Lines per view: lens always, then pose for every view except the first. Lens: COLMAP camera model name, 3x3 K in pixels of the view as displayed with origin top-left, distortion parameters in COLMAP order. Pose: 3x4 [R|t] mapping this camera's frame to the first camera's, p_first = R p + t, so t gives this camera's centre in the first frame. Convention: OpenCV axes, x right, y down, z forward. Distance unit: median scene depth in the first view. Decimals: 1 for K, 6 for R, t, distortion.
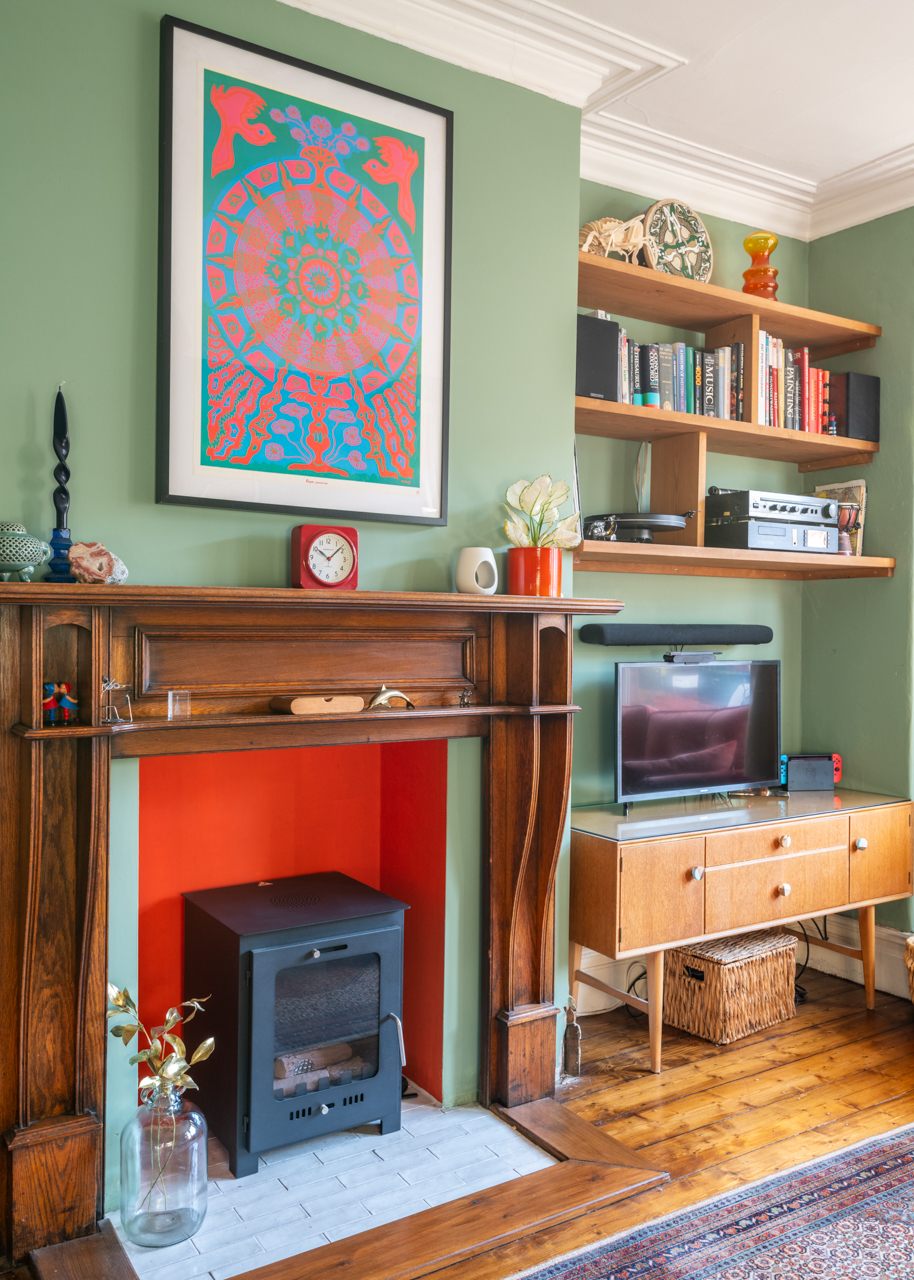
lens RADIAL K [[1054.3, 0, 456.4], [0, 1054.3, 657.5], [0, 0, 1]] dist [0.033571, -0.011656]
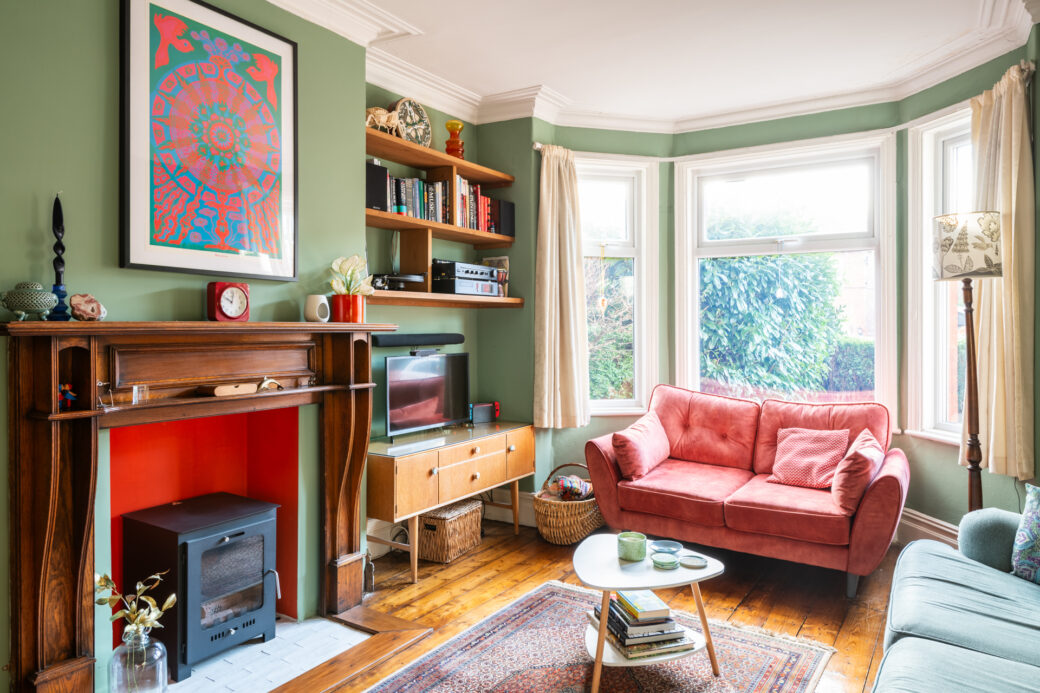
lens RADIAL K [[701.5, 0, 520.9], [0, 701.5, 335.8], [0, 0, 1]] dist [0.033442, -0.031159]
pose [[0.907219, -0.012166, 0.420483, -0.164817], [0.015749, 0.999863, -0.005049, -0.025507], [-0.420364, 0.011203, 0.907286, -0.195223]]
